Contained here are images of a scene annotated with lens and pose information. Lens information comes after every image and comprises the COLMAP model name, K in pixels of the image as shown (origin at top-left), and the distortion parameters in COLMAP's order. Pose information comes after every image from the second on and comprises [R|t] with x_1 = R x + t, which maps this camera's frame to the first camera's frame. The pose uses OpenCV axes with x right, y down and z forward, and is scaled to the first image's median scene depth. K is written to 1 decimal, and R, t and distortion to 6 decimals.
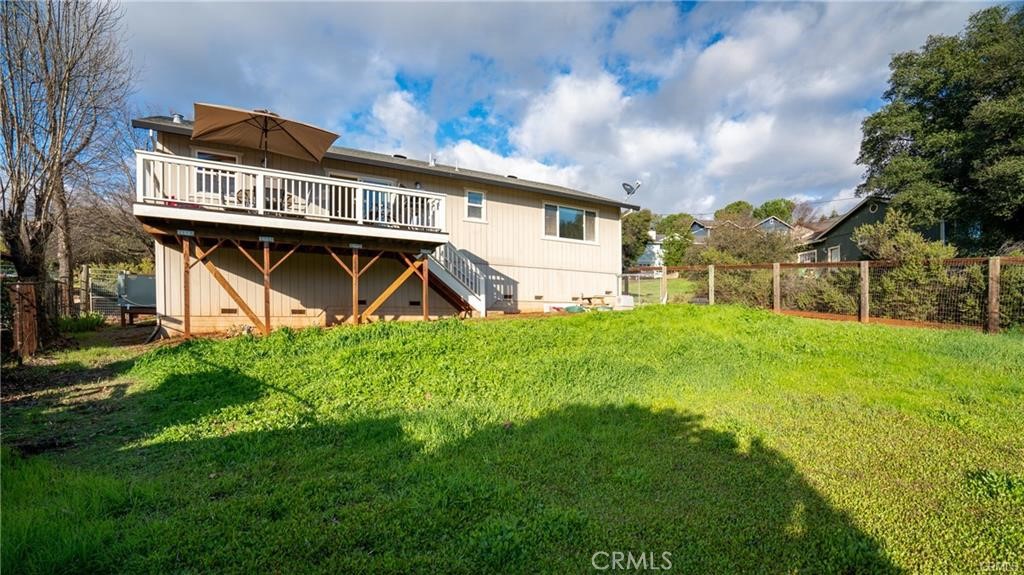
lens RADIAL K [[458.1, 0, 525.2], [0, 458.1, 322.7], [0, 0, 1]] dist [-0.035366, 0.000384]
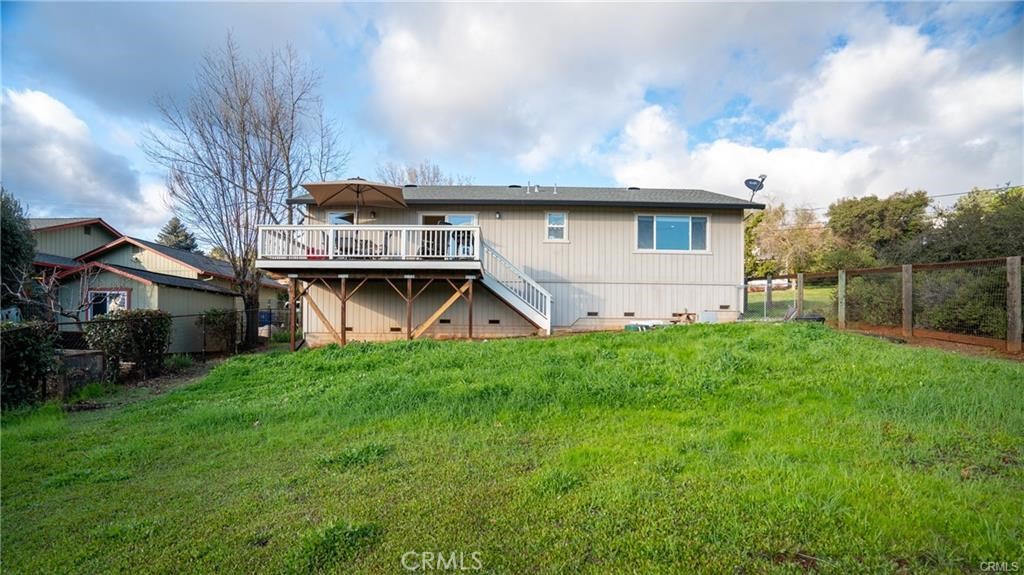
lens RADIAL K [[458.1, 0, 525.2], [0, 458.1, 322.7], [0, 0, 1]] dist [-0.035366, 0.000384]
pose [[0.860987, -0.001992, -0.508623, 0.353589], [-0.012221, 0.999623, -0.024604, -0.012677], [0.508480, 0.027399, 0.860638, 0.075480]]
